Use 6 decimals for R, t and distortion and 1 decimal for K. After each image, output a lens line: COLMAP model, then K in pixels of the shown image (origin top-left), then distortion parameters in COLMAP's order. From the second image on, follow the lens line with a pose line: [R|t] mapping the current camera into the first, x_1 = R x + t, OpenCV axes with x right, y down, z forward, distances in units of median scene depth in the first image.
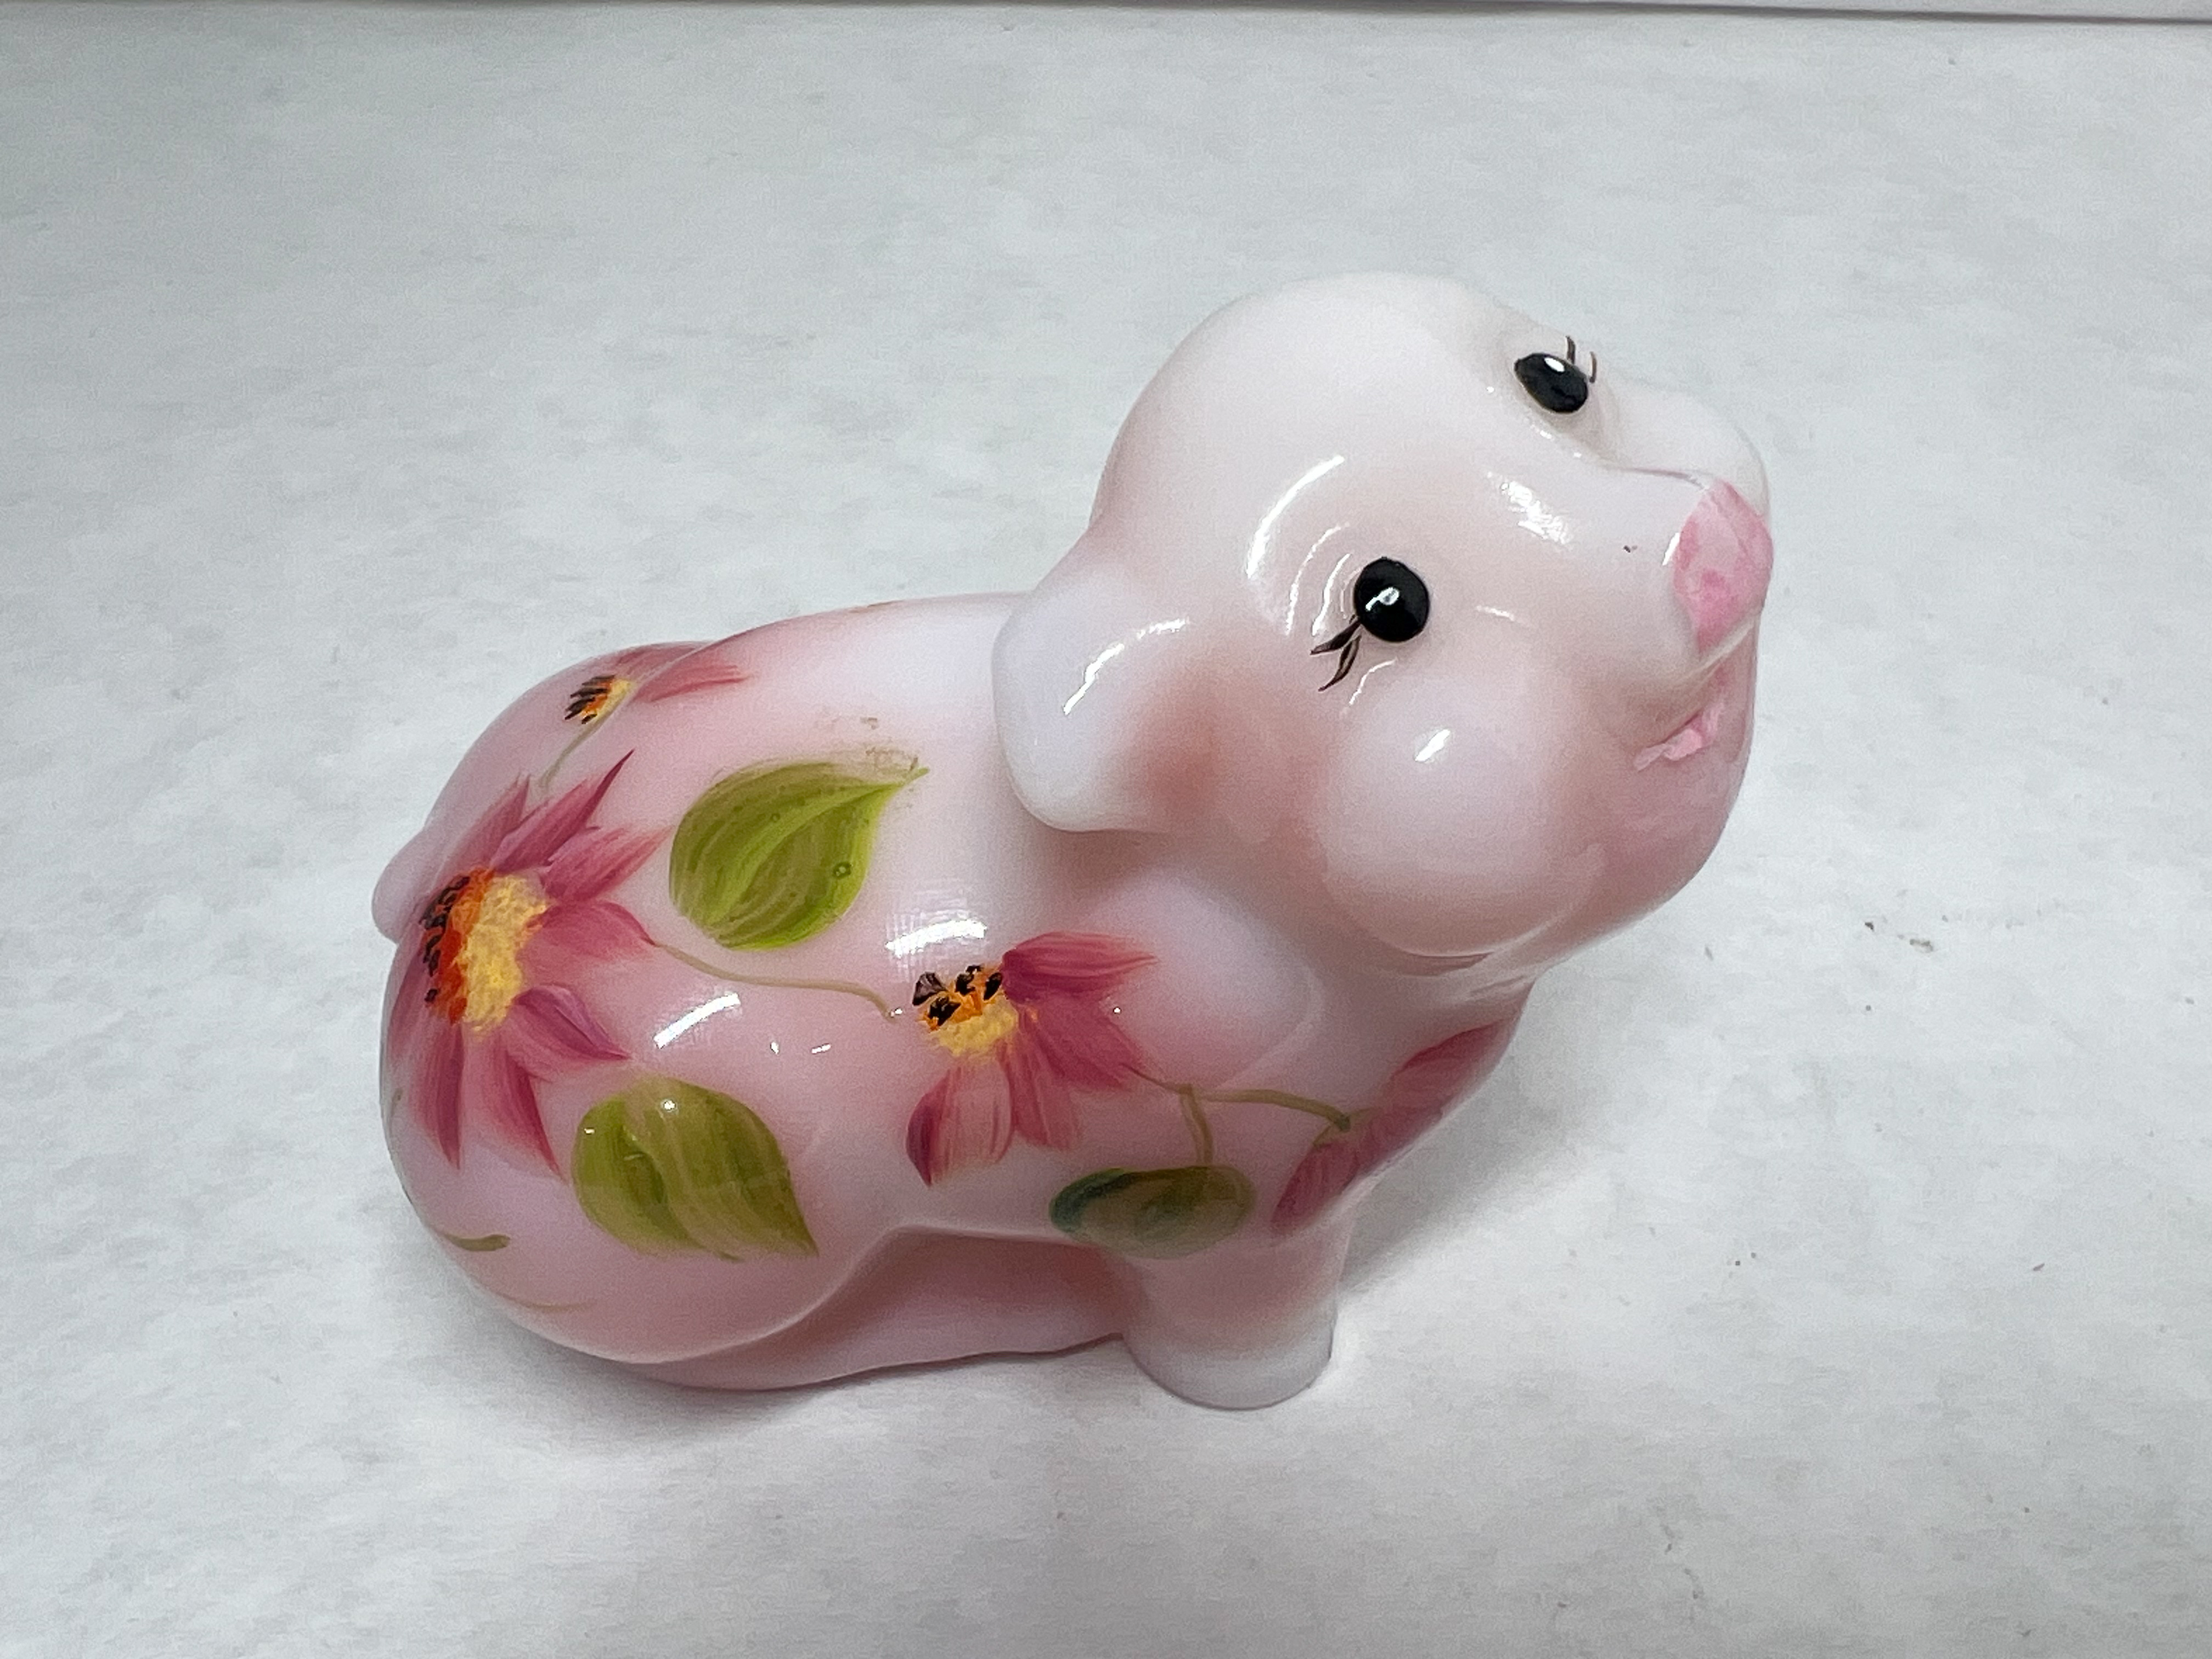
lens RADIAL K [[2331.9, 0, 1106.0], [0, 2331.9, 829.5], [0, 0, 1]] dist [-0.001147, 0.002157]
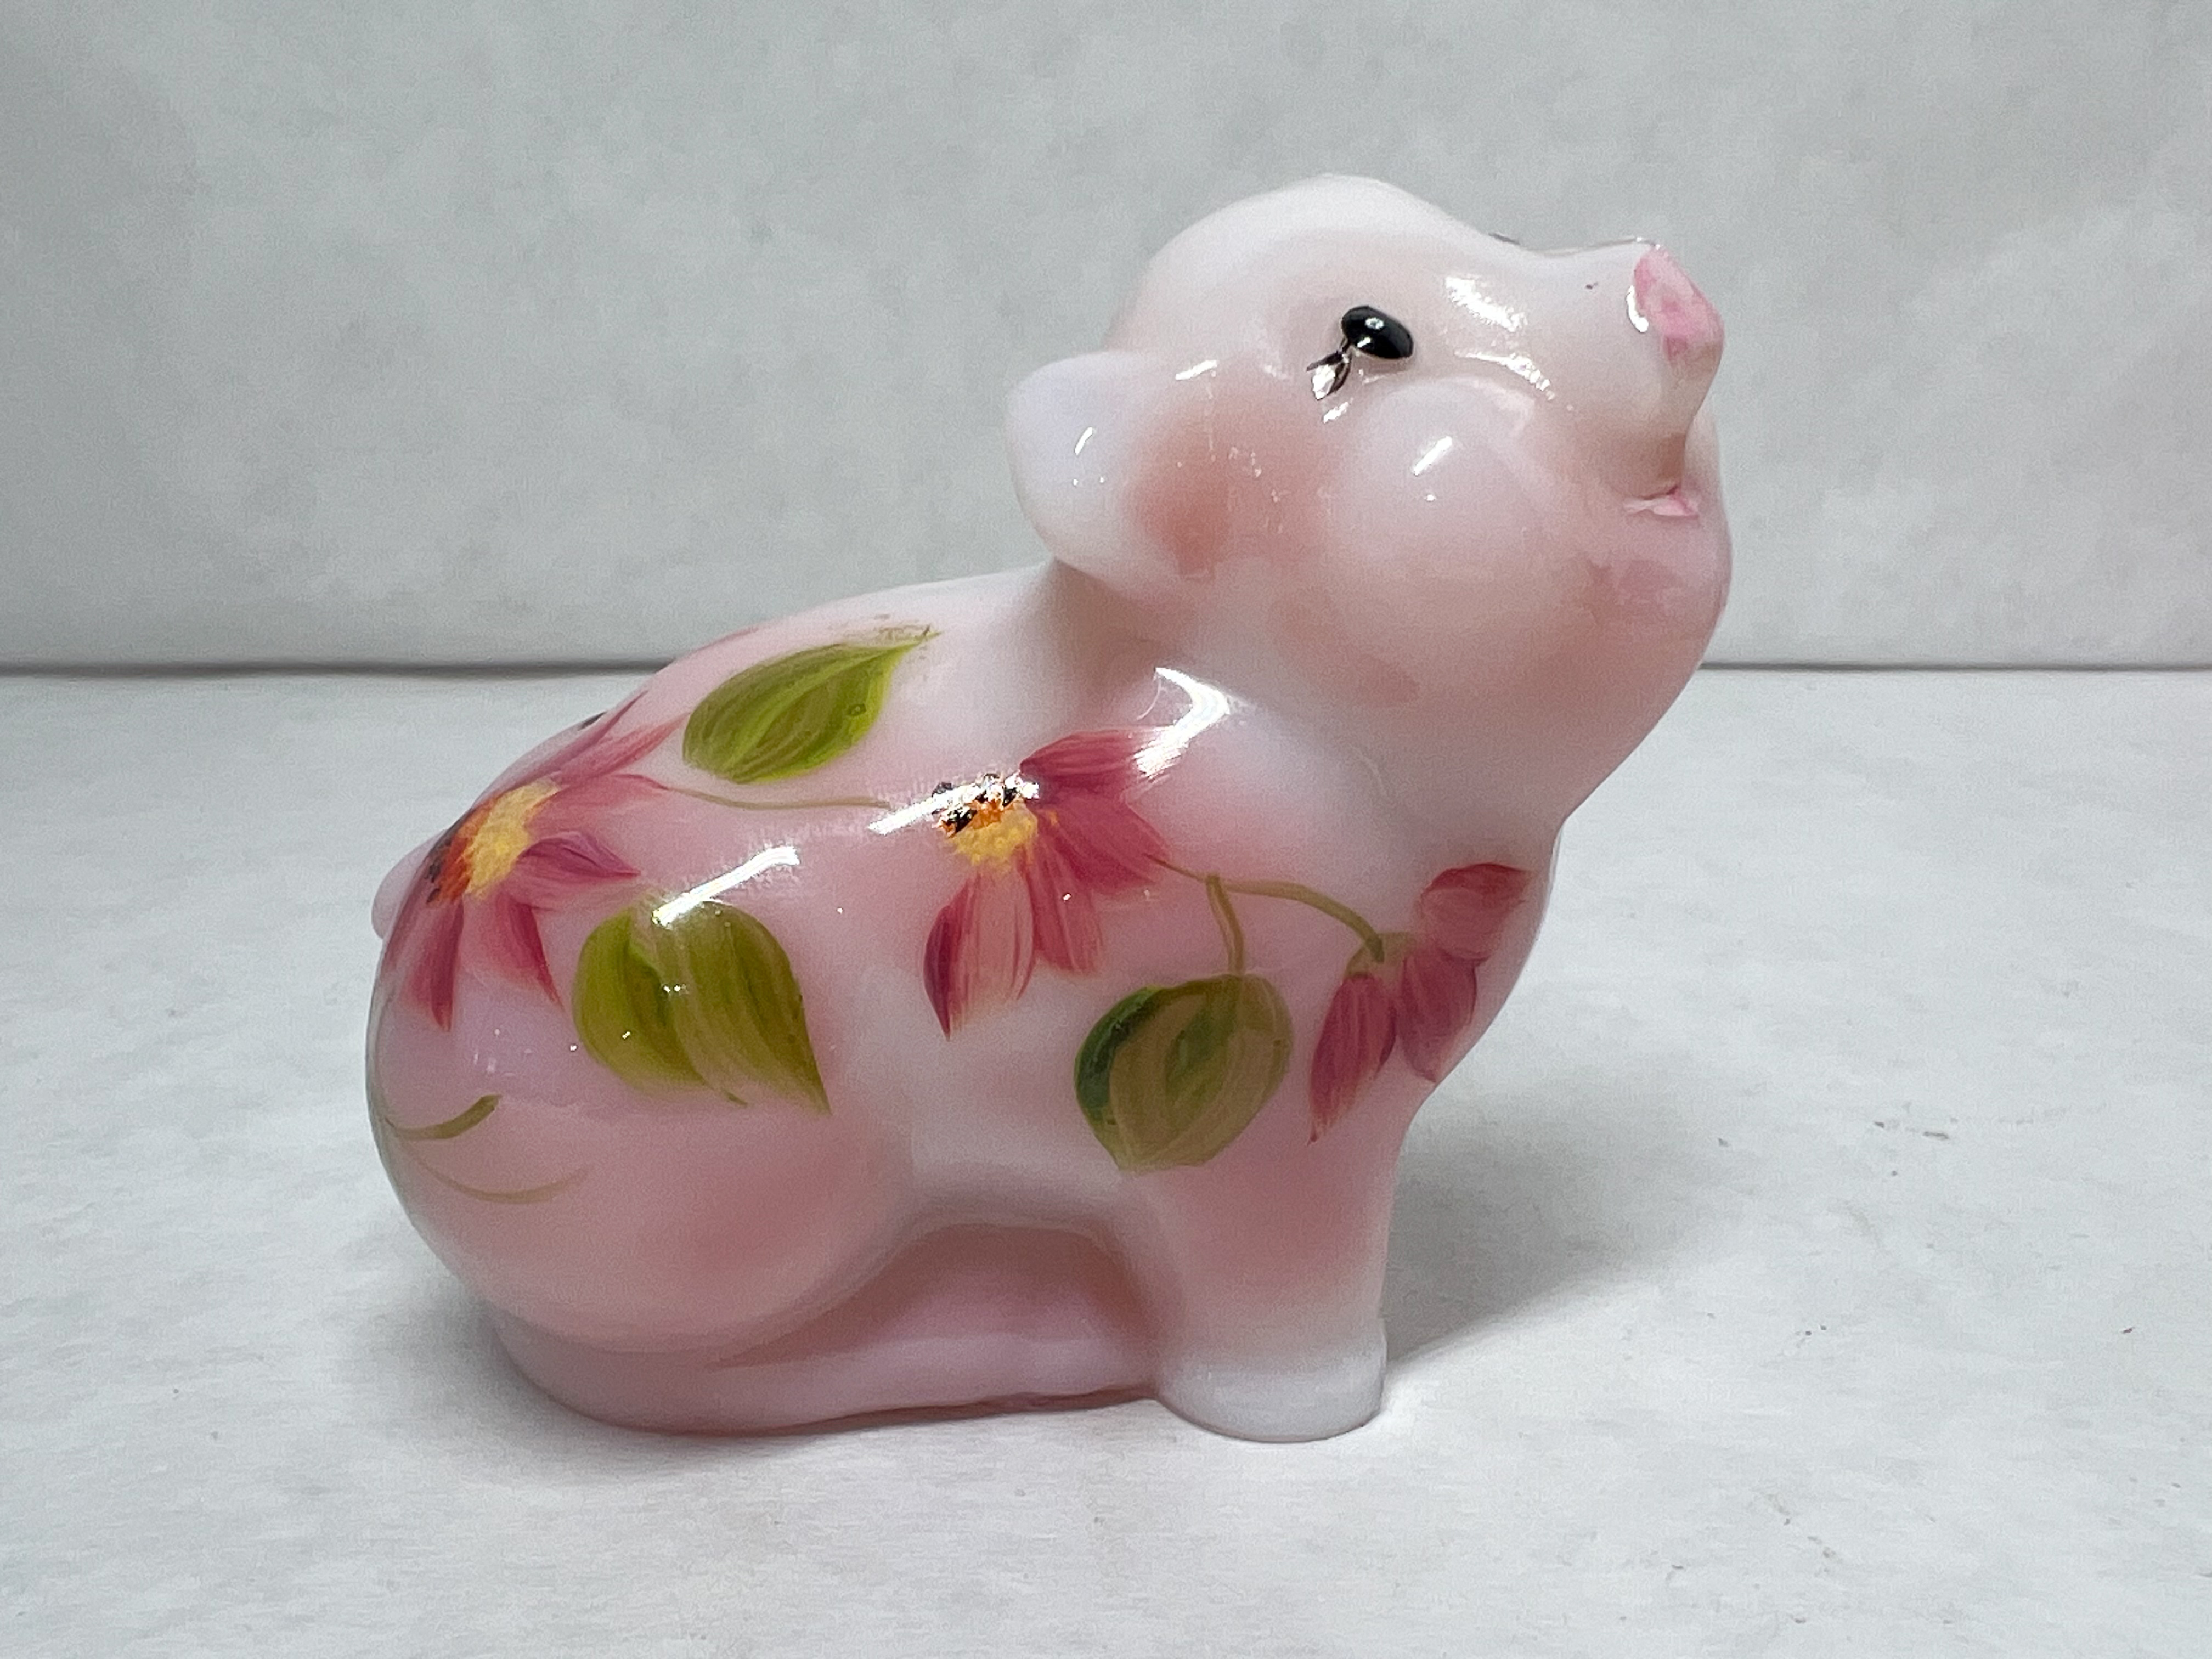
lens RADIAL K [[2224.1, 0, 1091.9], [0, 2224.1, 830.4], [0, 0, 1]] dist [-0.008340, 0.011574]
pose [[0.998976, -0.037816, 0.024847, -0.037436], [0.044690, 0.910586, -0.410897, 0.460898], [-0.007087, 0.411586, 0.911343, 0.145137]]
